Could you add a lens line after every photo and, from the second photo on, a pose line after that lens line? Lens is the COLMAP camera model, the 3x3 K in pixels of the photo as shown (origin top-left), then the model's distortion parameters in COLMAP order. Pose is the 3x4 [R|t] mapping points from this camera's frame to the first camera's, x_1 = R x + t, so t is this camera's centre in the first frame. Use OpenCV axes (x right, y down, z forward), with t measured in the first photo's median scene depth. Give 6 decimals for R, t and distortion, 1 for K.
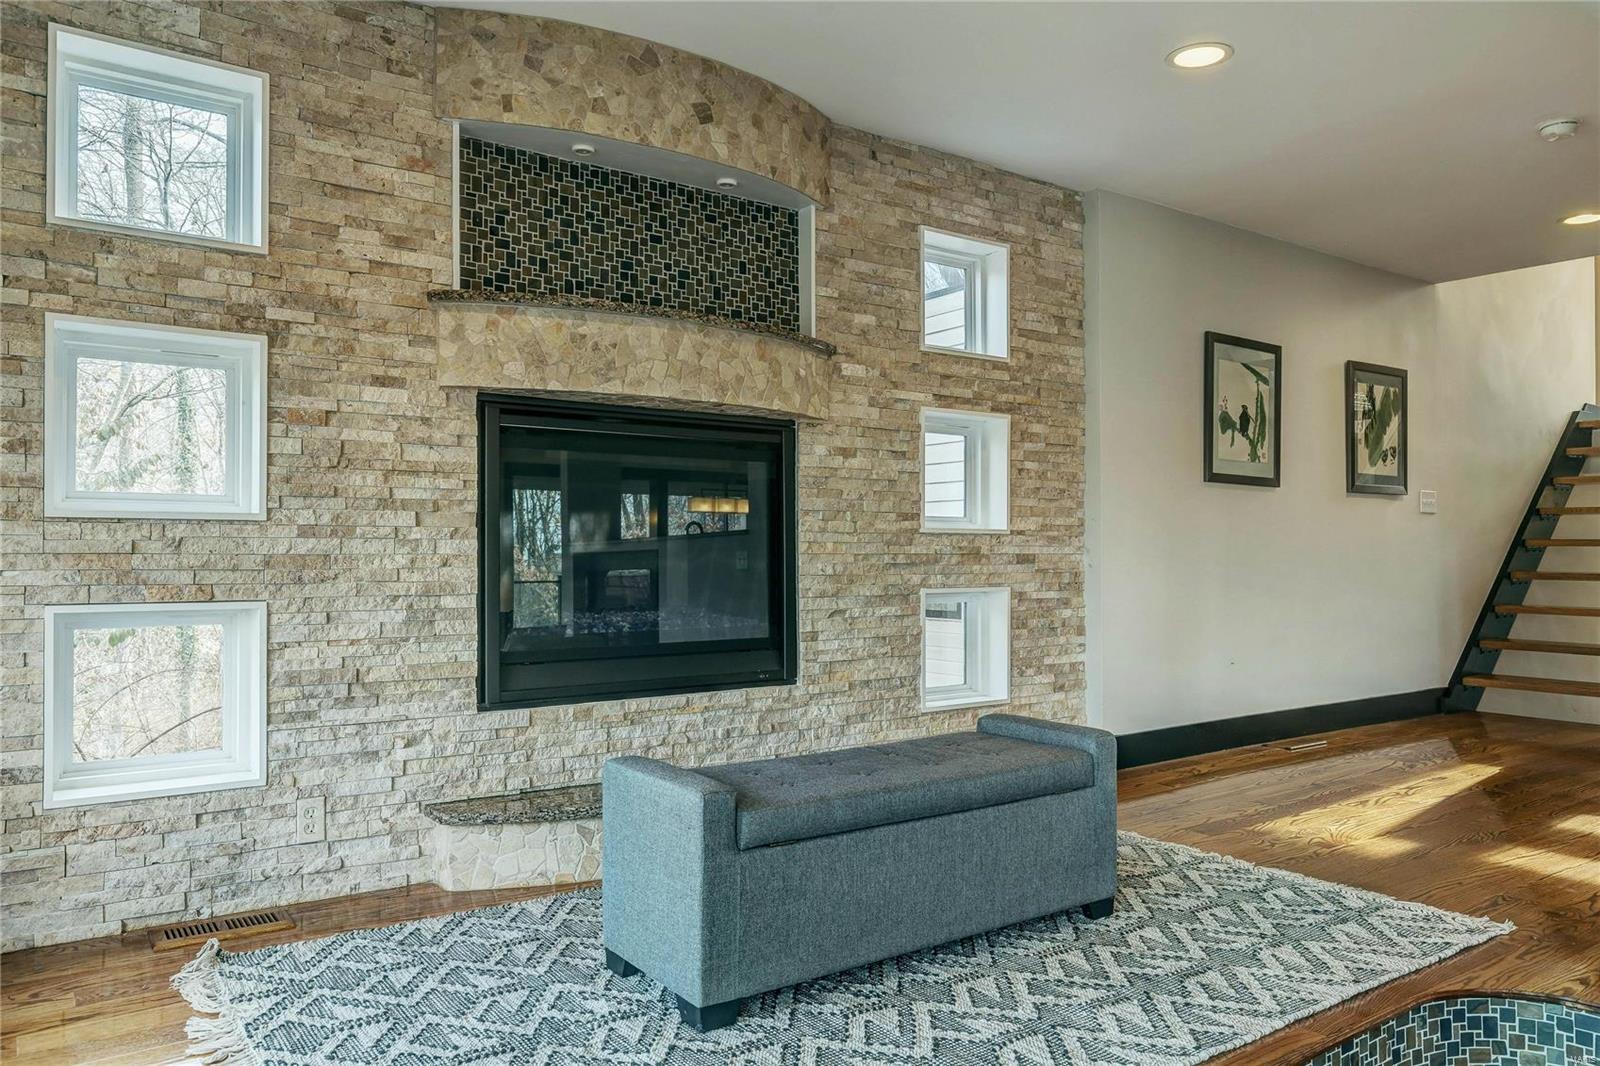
lens RADIAL K [[1121.2, 0, 785.0], [0, 1121.2, 541.6], [0, 0, 1]] dist [-0.001051, 0.009443]
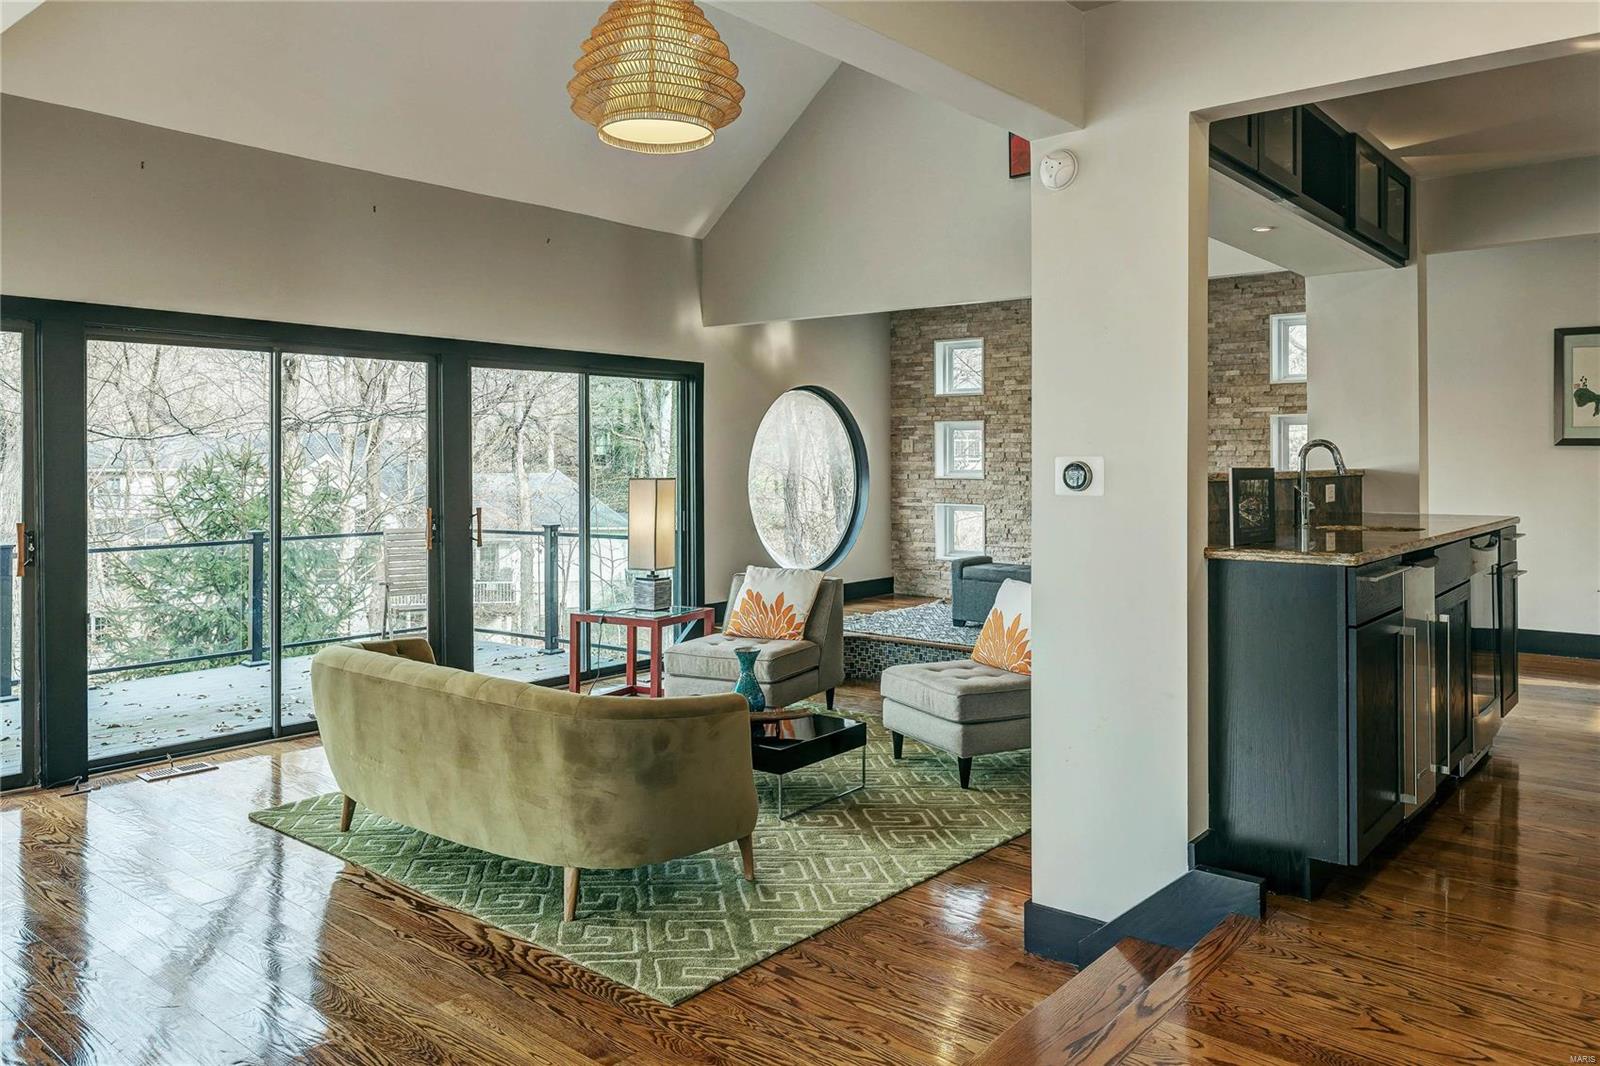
lens RADIAL K [[1121.2, 0, 821.8], [0, 1121.2, 451.2], [0, 0, 1]] dist [-0.001051, 0.009443]
pose [[0.263054, -0.006470, -0.964759, 2.070682], [0.010550, 0.999937, -0.003830, -0.075618], [0.964723, -0.009170, 0.263106, -0.226578]]
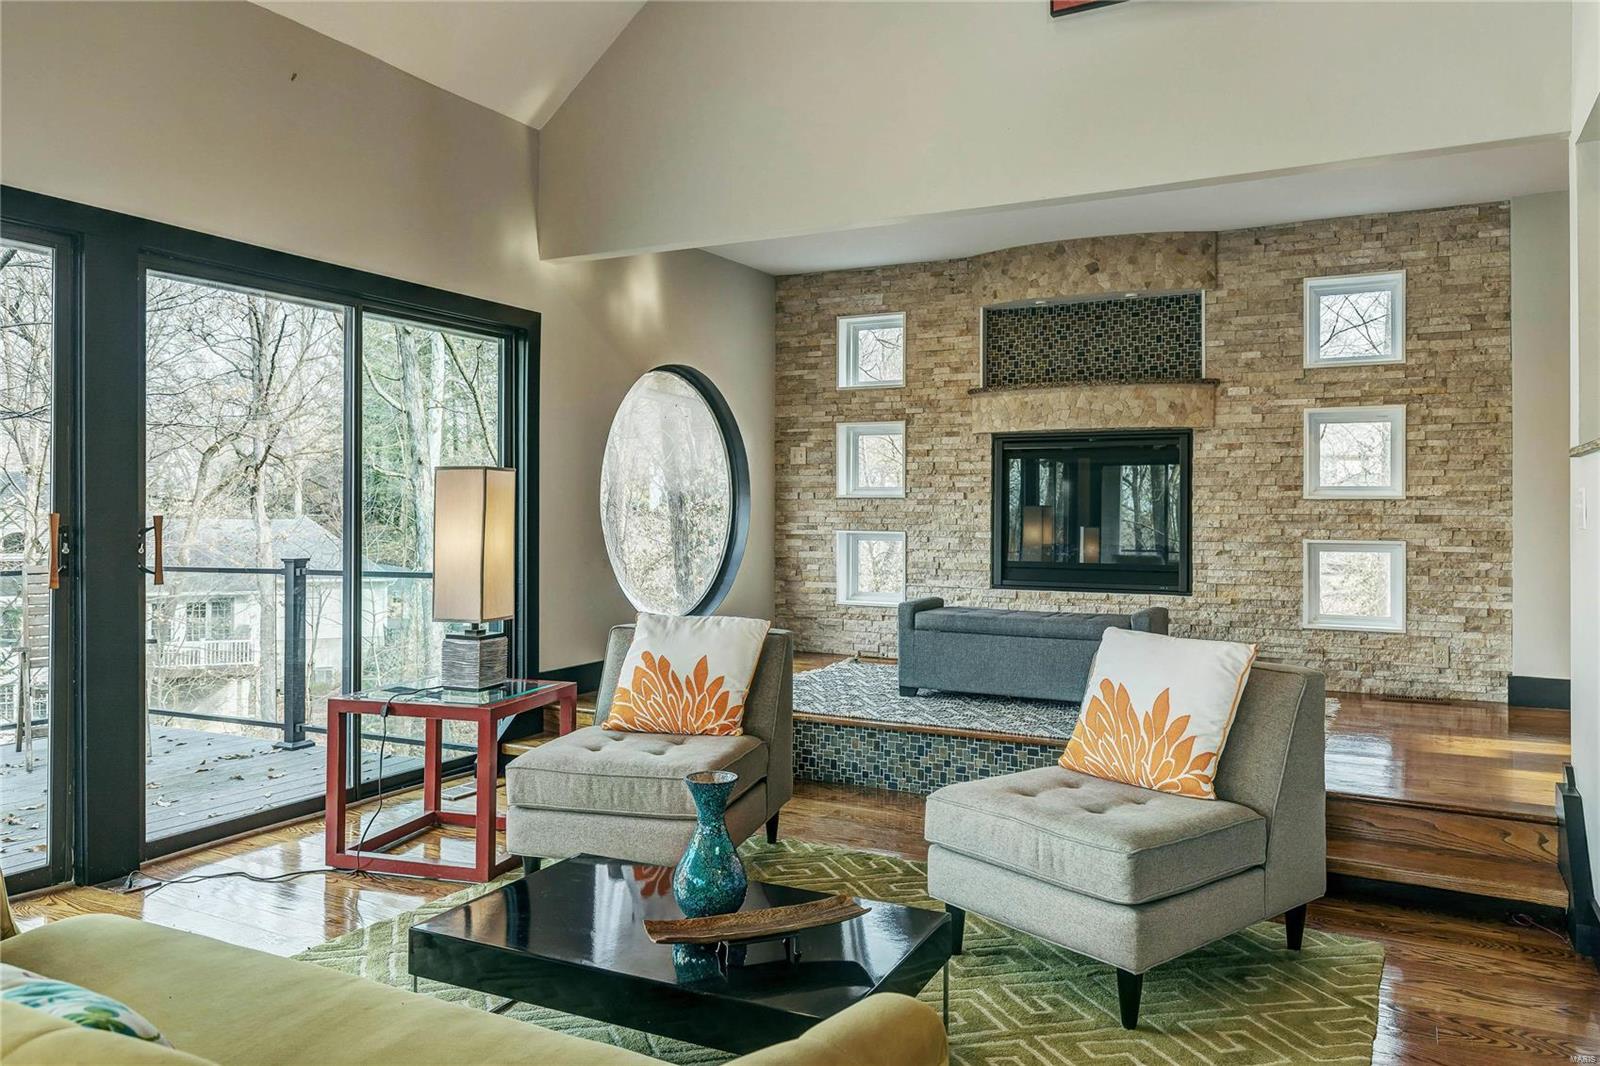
lens RADIAL K [[1121.2, 0, 813.6], [0, 1121.2, 500.8], [0, 0, 1]] dist [-0.001051, 0.009443]
pose [[0.443848, -0.004737, -0.896090, 1.348909], [0.003557, 0.999987, -0.003525, -0.003765], [0.896095, -0.001623, 0.443859, -0.203030]]
